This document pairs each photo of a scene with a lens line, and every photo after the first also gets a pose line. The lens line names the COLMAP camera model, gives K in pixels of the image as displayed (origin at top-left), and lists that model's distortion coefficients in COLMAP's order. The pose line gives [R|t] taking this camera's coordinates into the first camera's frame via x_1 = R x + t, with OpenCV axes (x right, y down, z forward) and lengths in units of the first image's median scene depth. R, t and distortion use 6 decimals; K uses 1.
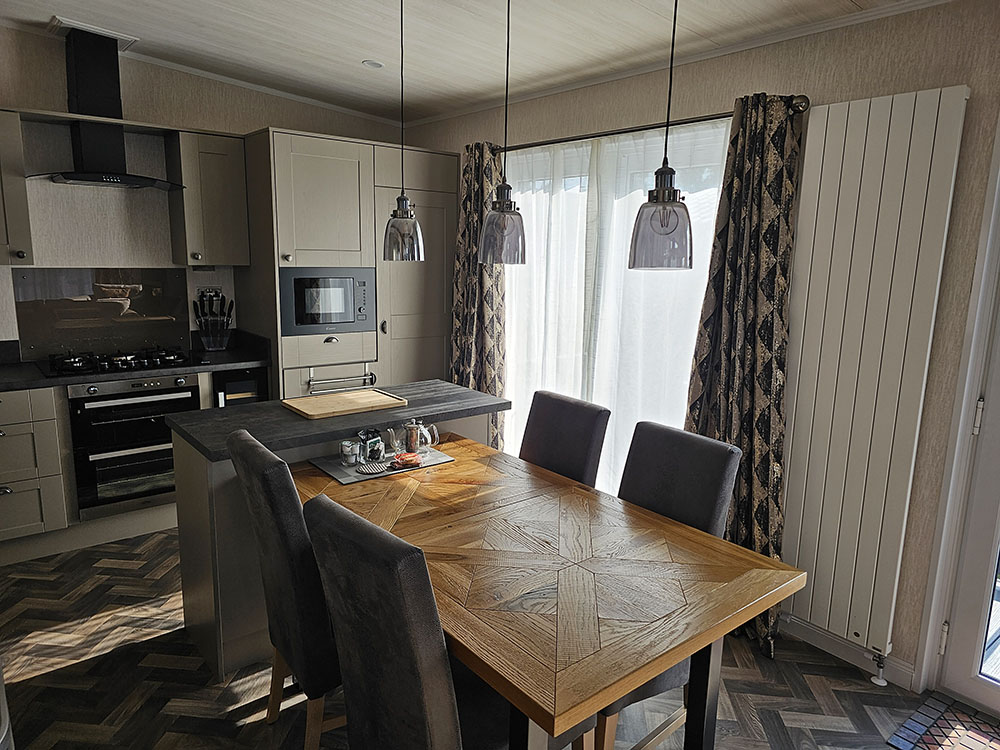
lens RADIAL K [[663.1, 0, 500.0], [0, 663.1, 375.0], [0, 0, 1]] dist [0.019934, -0.000073]
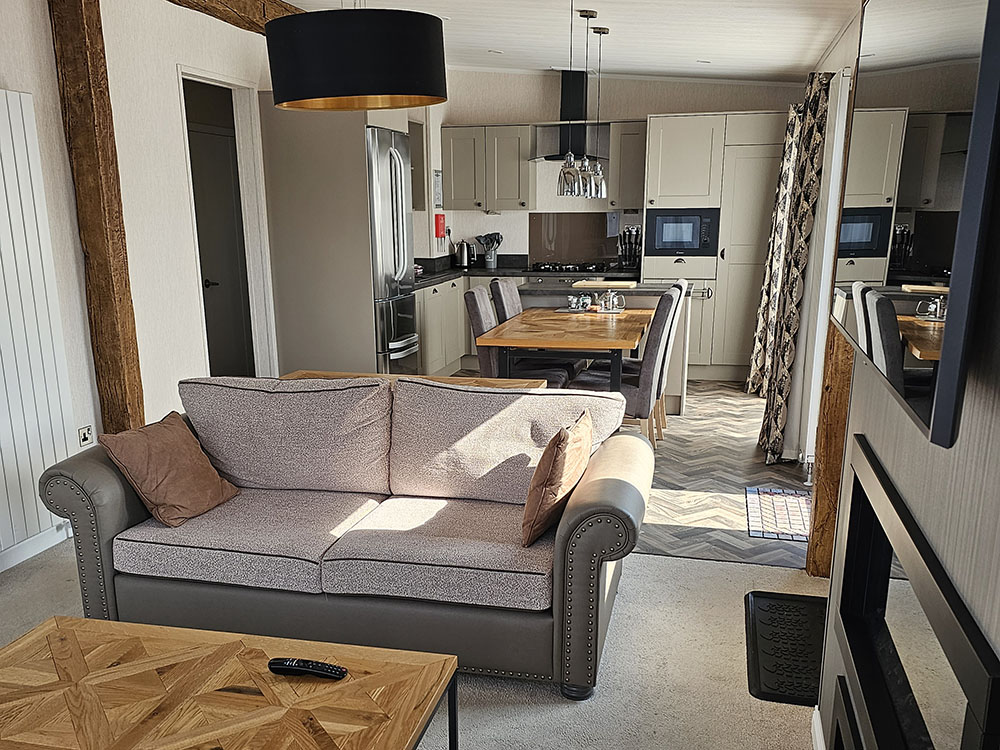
lens RADIAL K [[663.1, 0, 500.0], [0, 663.1, 375.0], [0, 0, 1]] dist [0.019934, -0.000073]
pose [[0.666475, 0.164829, -0.727078, 0.582898], [-0.117482, 0.986288, 0.115902, 0.070108], [0.736212, 0.008173, 0.676701, -0.242505]]
